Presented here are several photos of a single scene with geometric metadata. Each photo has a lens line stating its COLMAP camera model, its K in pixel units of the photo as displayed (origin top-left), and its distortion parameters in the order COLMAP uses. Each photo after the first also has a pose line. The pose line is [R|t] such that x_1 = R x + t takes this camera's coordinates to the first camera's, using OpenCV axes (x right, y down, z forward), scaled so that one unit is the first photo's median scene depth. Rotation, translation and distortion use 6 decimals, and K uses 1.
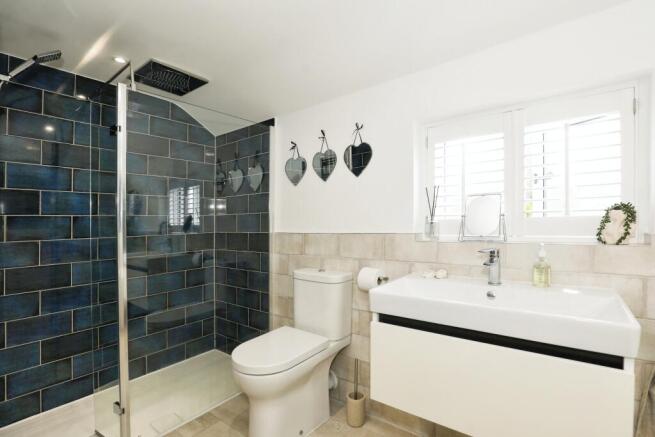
lens RADIAL K [[303.4, 0, 327.5], [0, 303.4, 218.5], [0, 0, 1]] dist [-0.001959, -0.000186]
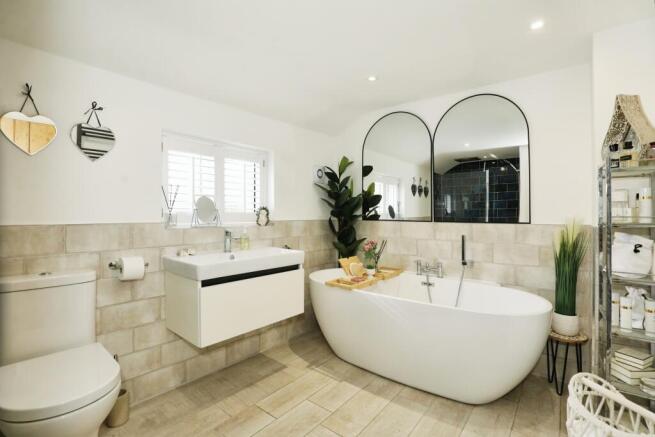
lens RADIAL K [[303.4, 0, 327.5], [0, 303.4, 218.5], [0, 0, 1]] dist [-0.001959, -0.000186]
pose [[0.069541, 0.010854, 0.997520, -0.935130], [-0.012193, 0.999875, -0.010029, 0.040056], [-0.997505, -0.011465, 0.069664, 0.301935]]
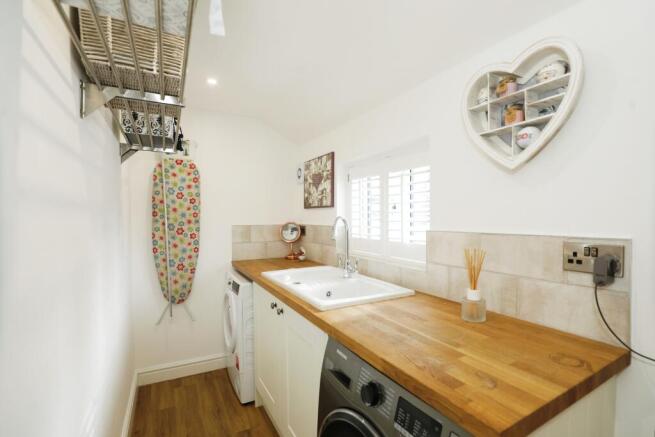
lens RADIAL K [[303.4, 0, 327.5], [0, 303.4, 218.5], [0, 0, 1]] dist [-0.001959, -0.000186]
pose [[0.916995, 0.020536, -0.398369, 0.893587], [0.000909, 0.998564, 0.053570, -0.164571], [0.398897, -0.049485, 0.915660, -0.326092]]
